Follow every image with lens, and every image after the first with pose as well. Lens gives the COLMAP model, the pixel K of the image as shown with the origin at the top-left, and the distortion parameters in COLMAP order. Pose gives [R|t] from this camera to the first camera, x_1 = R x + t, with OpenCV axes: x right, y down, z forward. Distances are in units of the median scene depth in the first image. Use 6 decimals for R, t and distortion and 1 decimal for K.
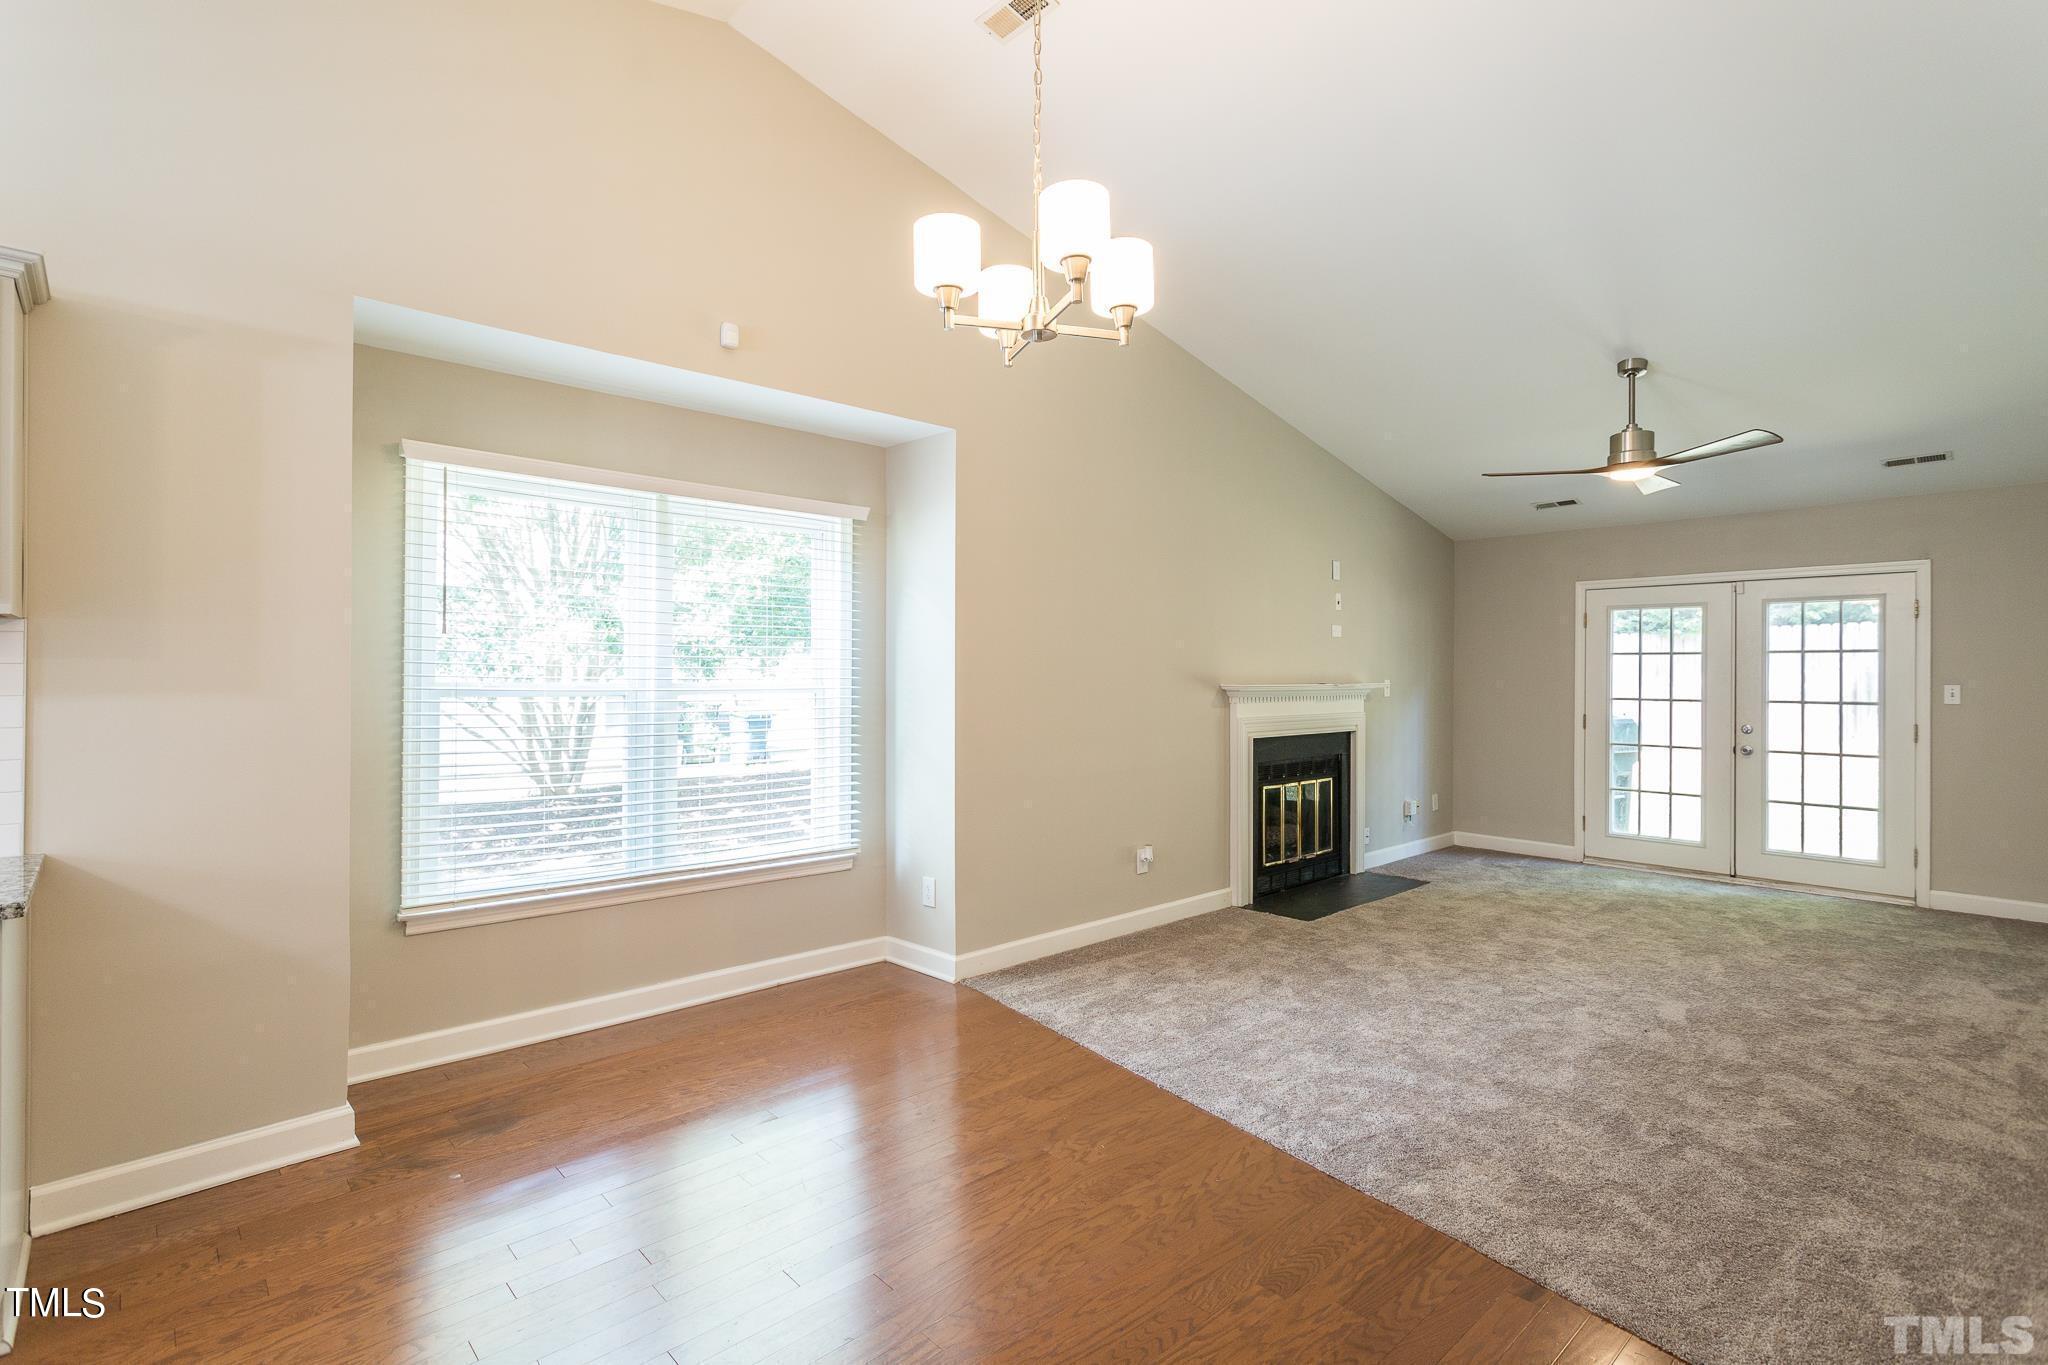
lens RADIAL K [[979.5, 0, 998.9], [0, 979.5, 664.9], [0, 0, 1]] dist [0.003020, -0.000026]
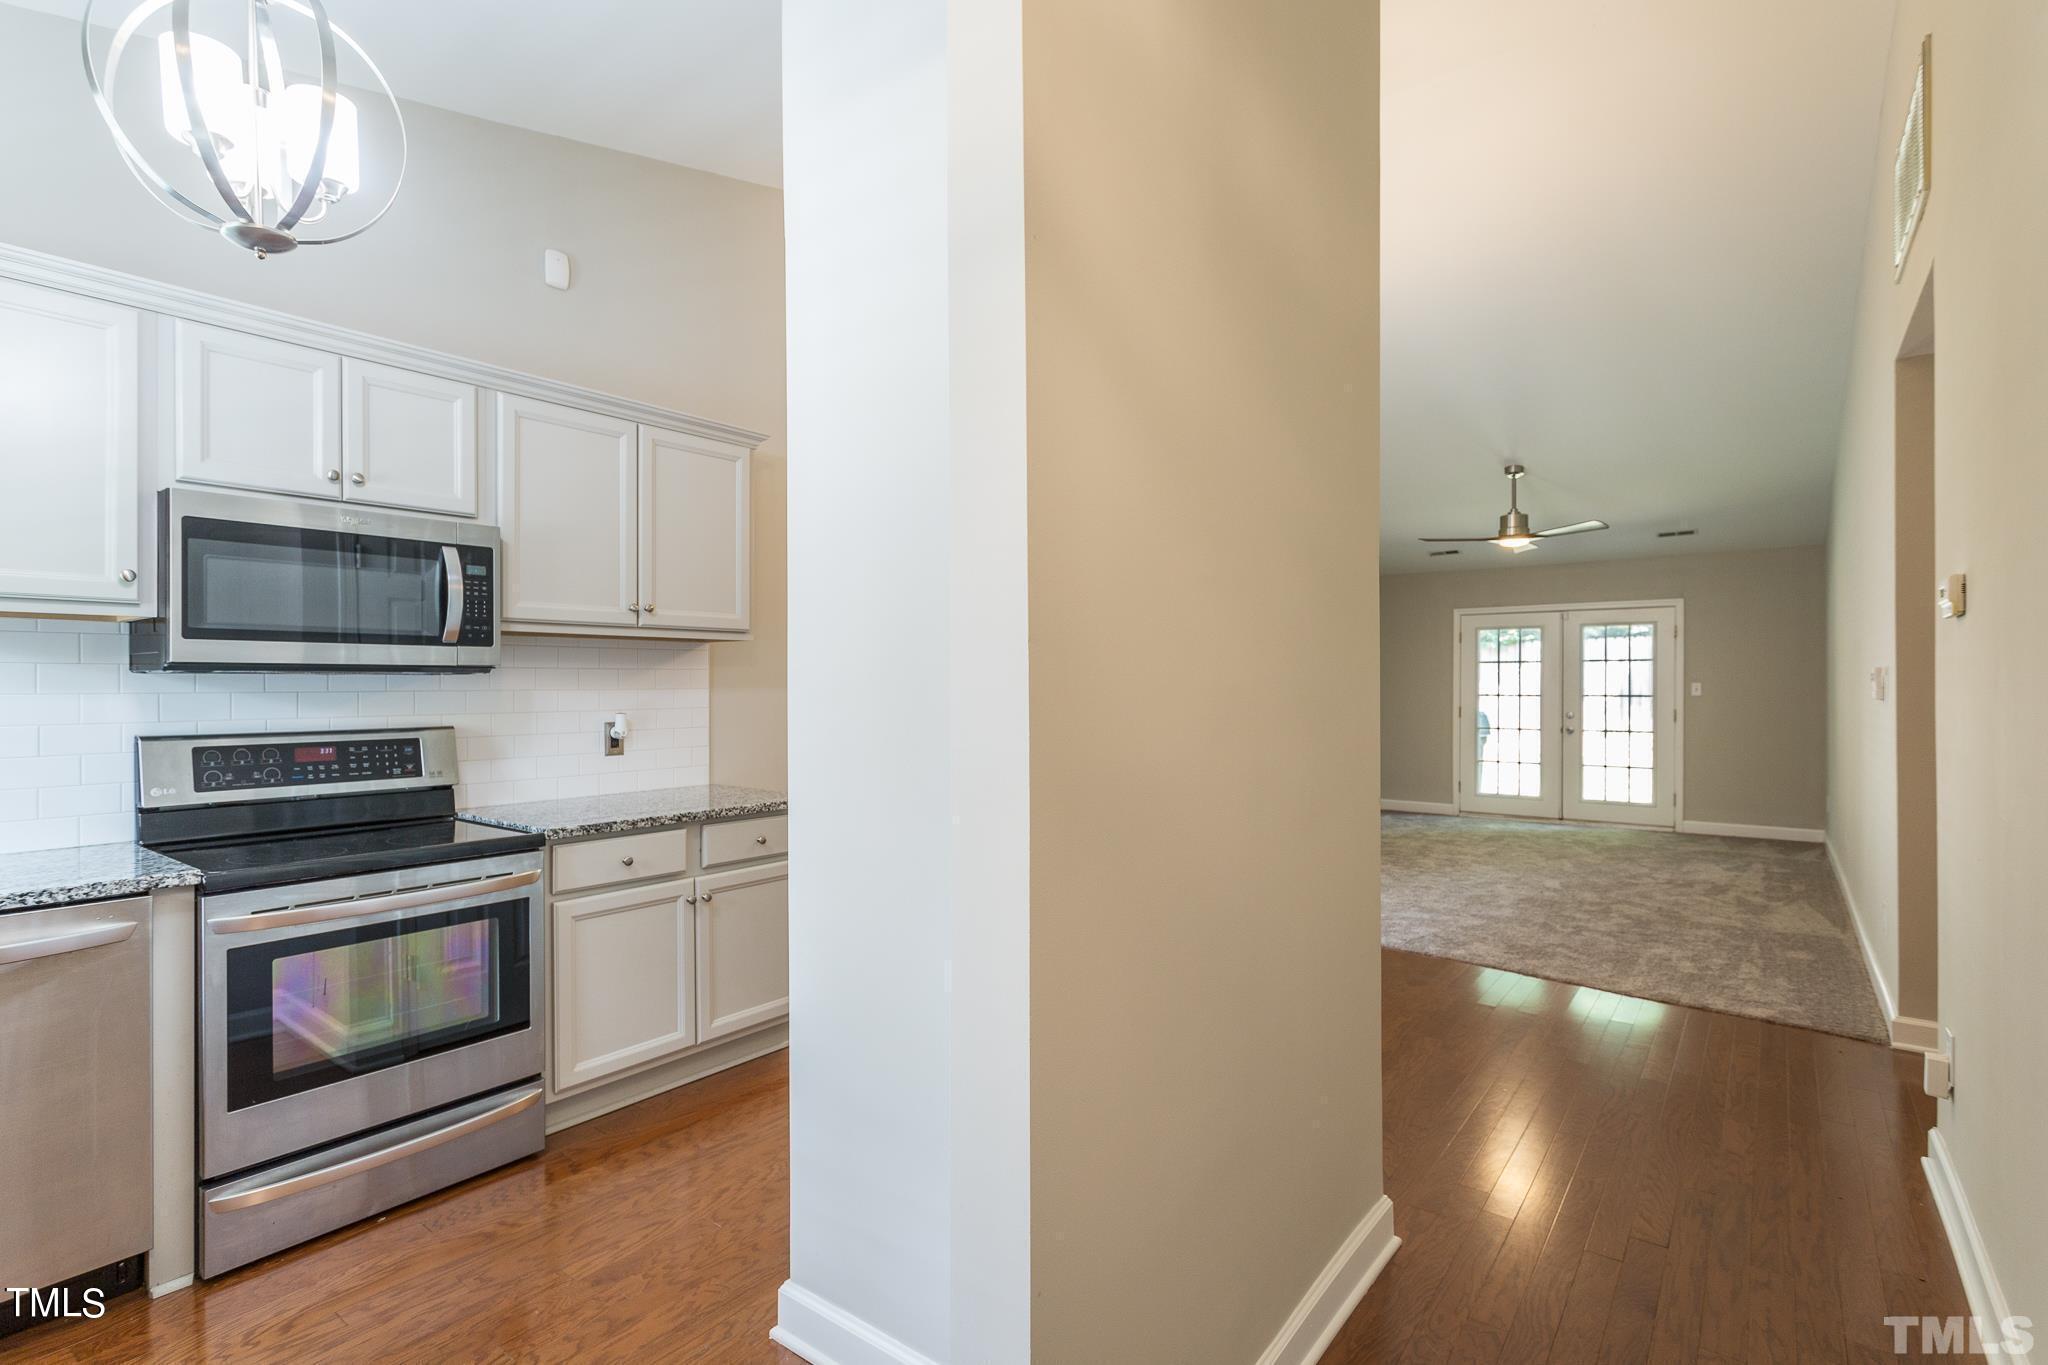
lens RADIAL K [[979.5, 0, 1010.8], [0, 979.5, 680.1], [0, 0, 1]] dist [0.003020, -0.000026]
pose [[0.985229, -0.004917, 0.171173, -0.314971], [0.003936, 0.999974, 0.006075, 0.003305], [-0.171199, -0.005312, 0.985222, -0.294316]]
